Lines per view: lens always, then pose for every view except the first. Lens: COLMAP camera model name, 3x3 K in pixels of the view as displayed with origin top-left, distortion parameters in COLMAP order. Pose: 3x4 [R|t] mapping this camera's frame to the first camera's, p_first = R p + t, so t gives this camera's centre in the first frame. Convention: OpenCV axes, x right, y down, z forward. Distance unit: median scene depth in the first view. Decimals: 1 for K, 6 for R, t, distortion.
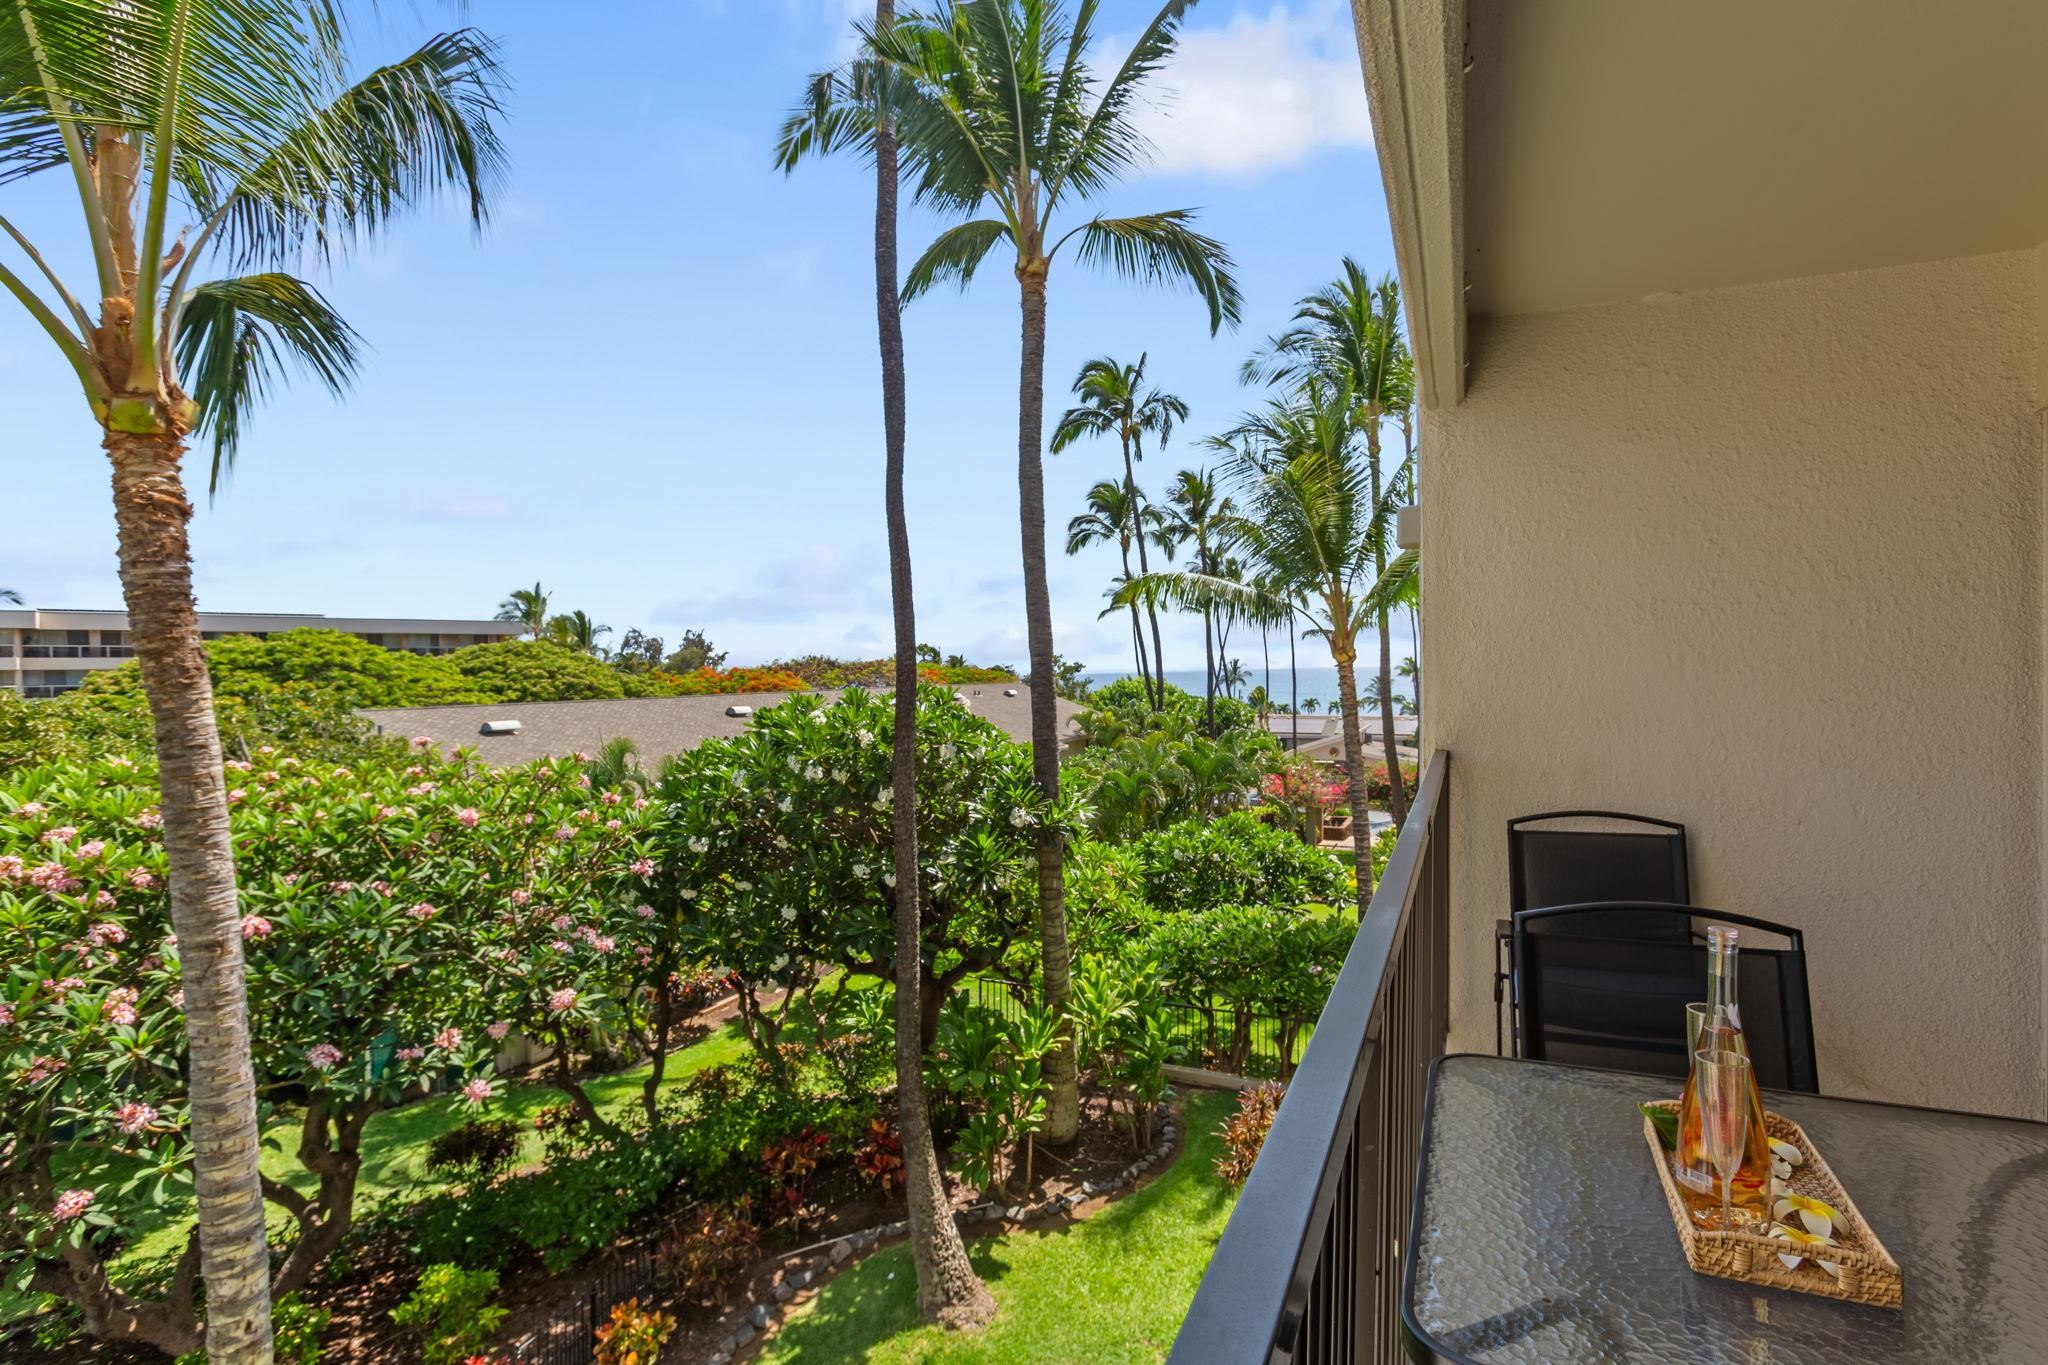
lens RADIAL K [[1016.5, 0, 1032.1], [0, 1016.5, 681.5], [0, 0, 1]] dist [-0.010406, 0.008223]
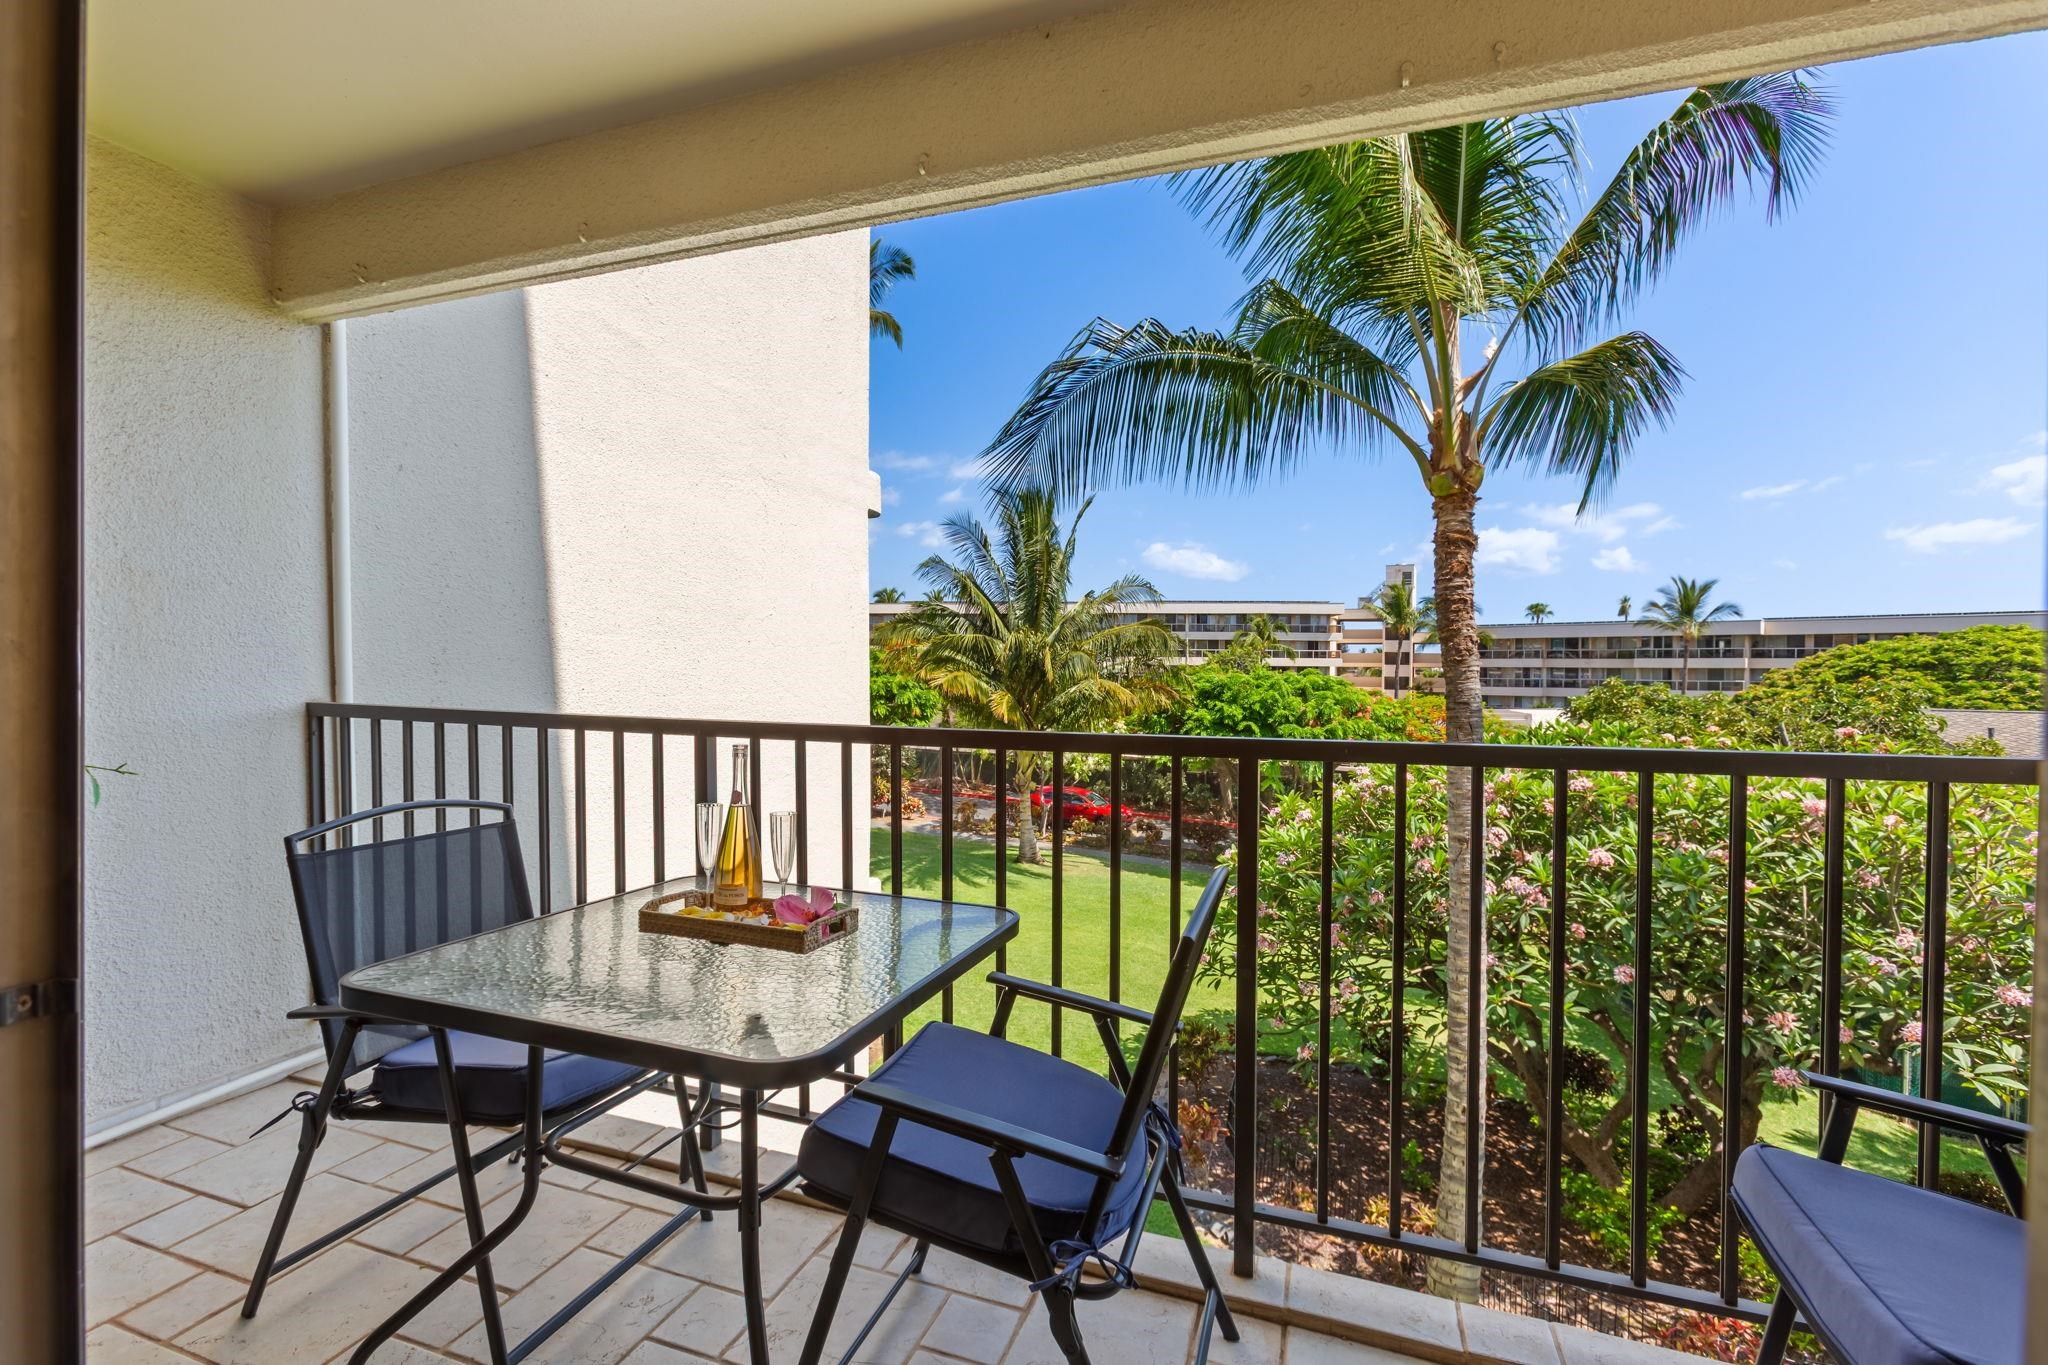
lens RADIAL K [[909.2, 0, 1026.6], [0, 909.2, 699.2], [0, 0, 1]] dist [-0.017481, 0.014137]
pose [[0.081788, 0.043136, -0.995716, 0.214376], [-0.023809, 0.998862, 0.041317, 0.009569], [0.996365, 0.020327, 0.082722, 0.130013]]
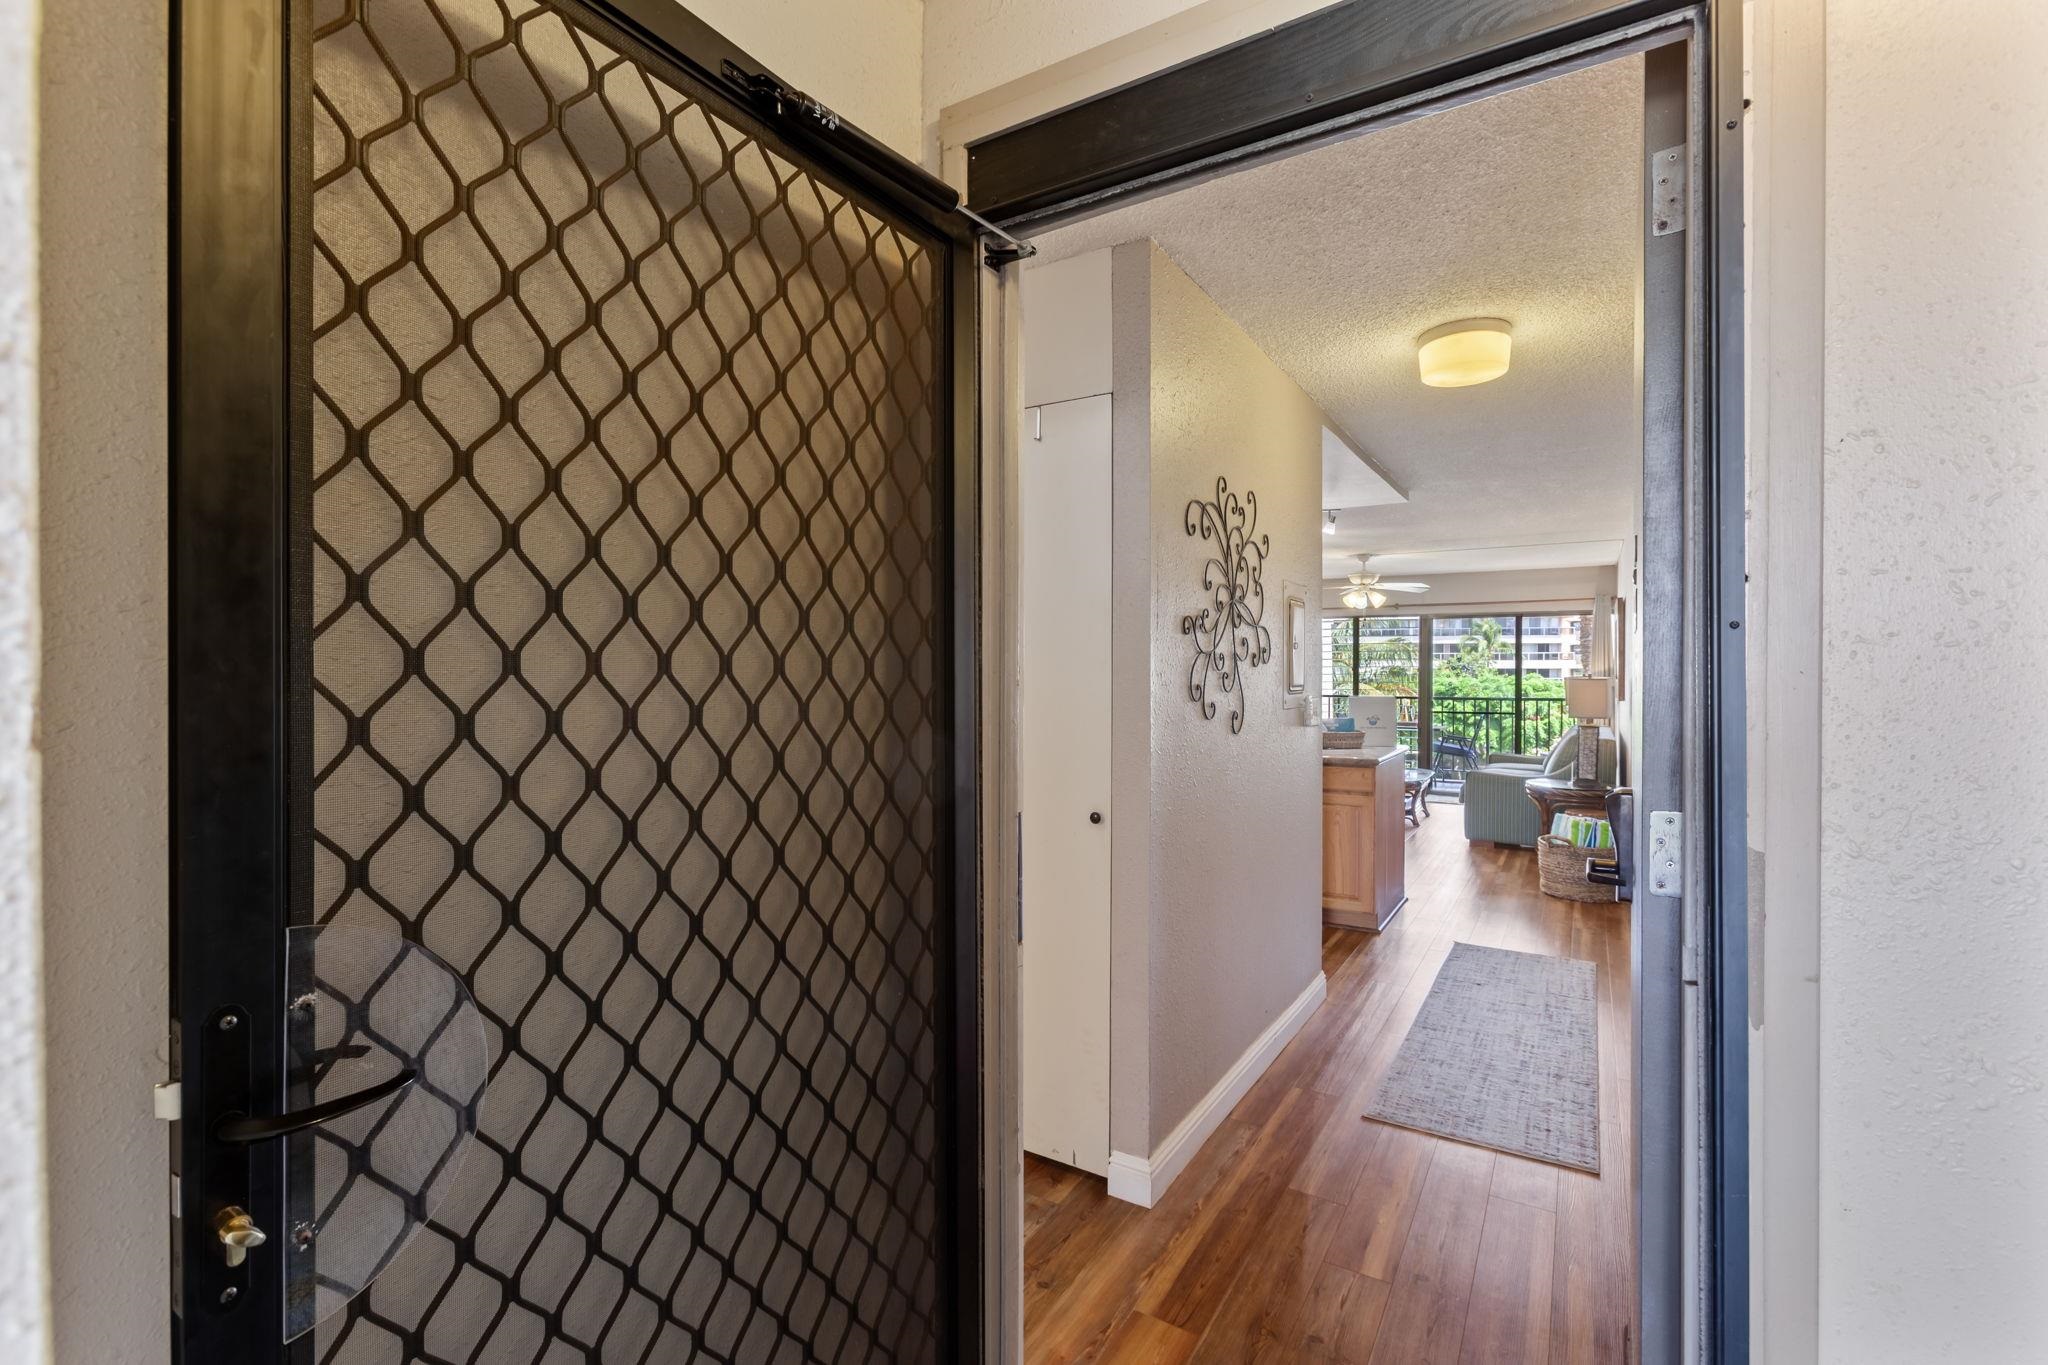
lens RADIAL K [[905.1, 0, 1012.9], [0, 905.1, 684.8], [0, 0, 1]] dist [-0.034229, 0.023816]
pose [[-0.151156, 0.024049, -0.988217, 1.018989], [-0.013044, 0.999568, 0.026320, -0.008741], [0.988424, 0.016869, -0.150777, -0.151435]]
